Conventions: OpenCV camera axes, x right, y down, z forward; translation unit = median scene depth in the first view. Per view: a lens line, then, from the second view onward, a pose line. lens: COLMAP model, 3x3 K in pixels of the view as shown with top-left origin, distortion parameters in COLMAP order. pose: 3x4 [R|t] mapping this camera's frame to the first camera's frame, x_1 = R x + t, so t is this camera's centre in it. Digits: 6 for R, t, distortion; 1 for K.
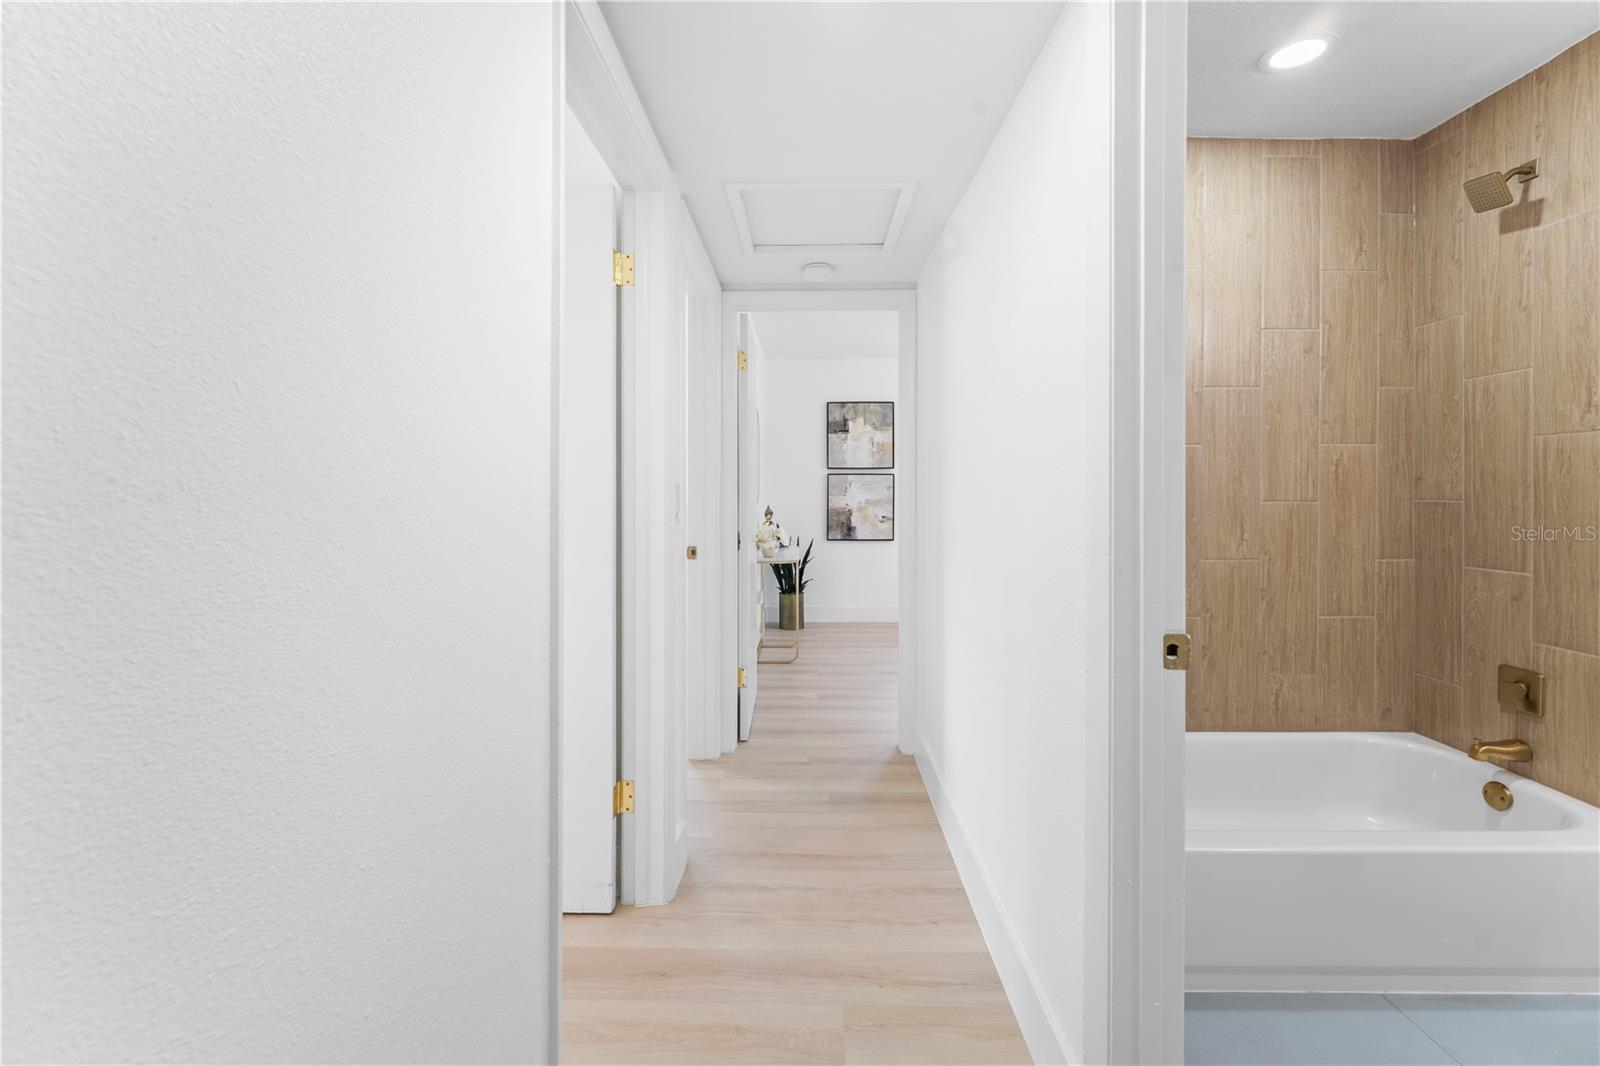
lens RADIAL K [[655.4, 0, 810.6], [0, 655.4, 497.7], [0, 0, 1]] dist [-0.000223, -0.000154]
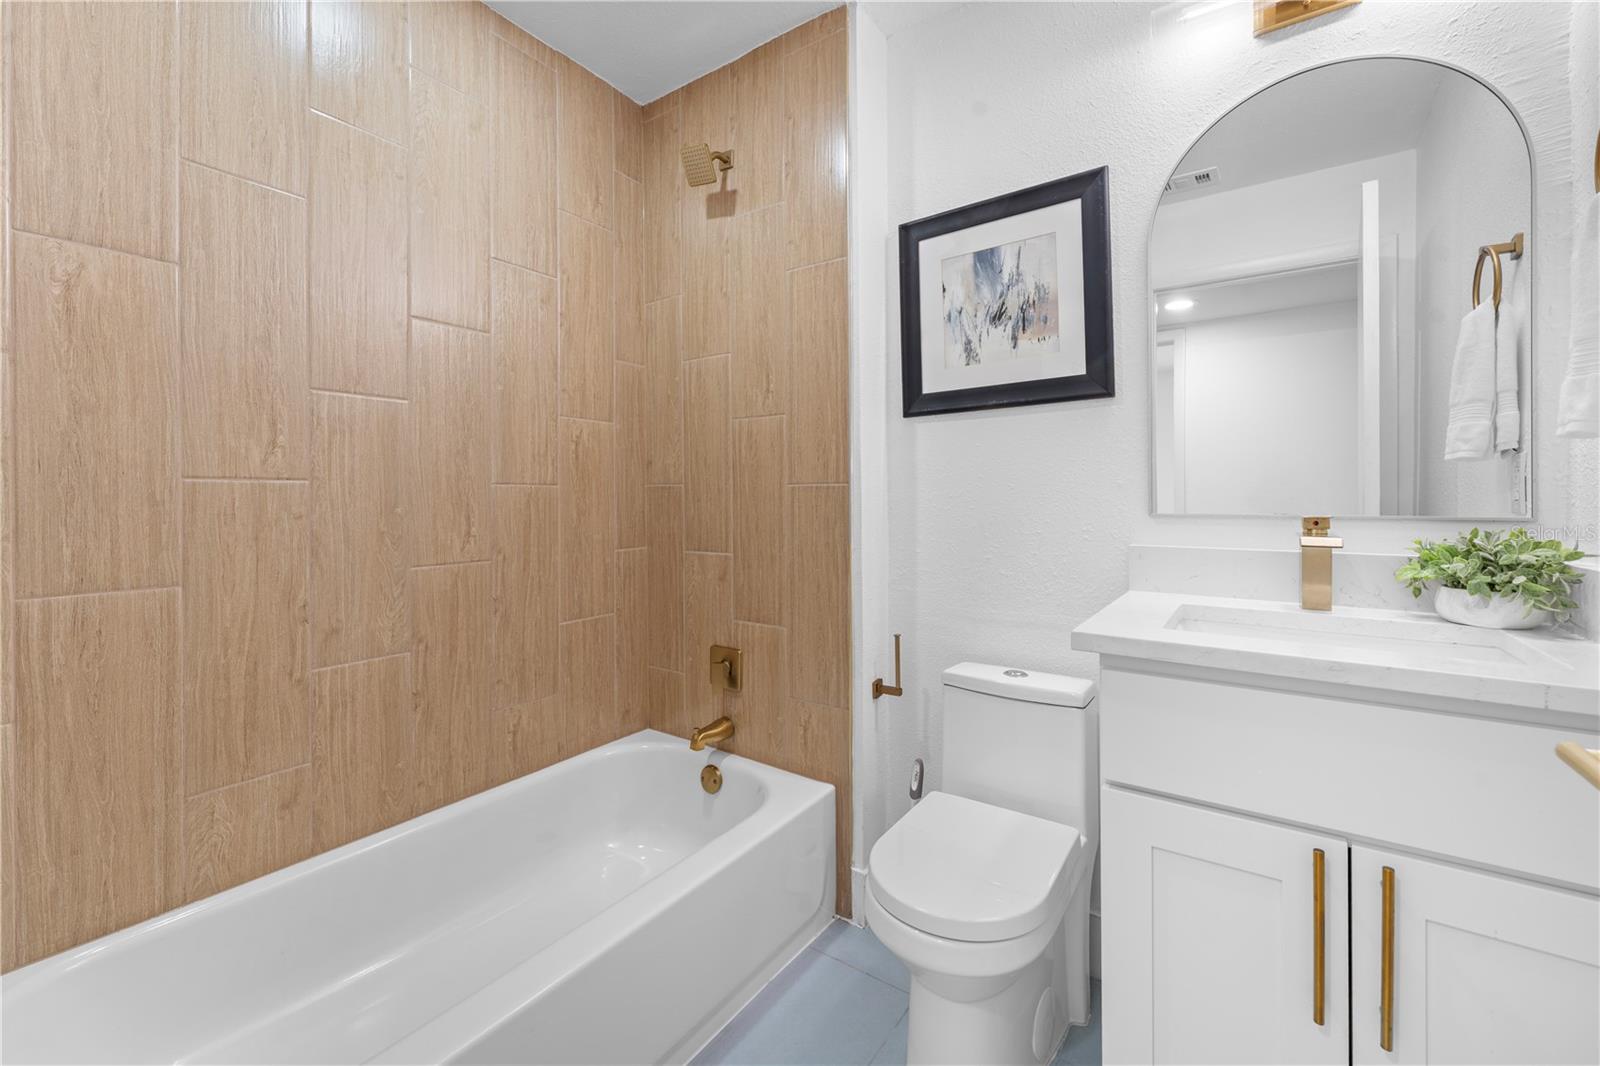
lens RADIAL K [[653.6, 0, 797.7], [0, 653.6, 494.5], [0, 0, 1]] dist [-0.001370, -0.000156]
pose [[0.573309, -0.000575, 0.819339, 0.271655], [0.011601, 0.999905, -0.007415, 0.027688], [-0.819257, 0.013756, 0.573261, 0.277778]]
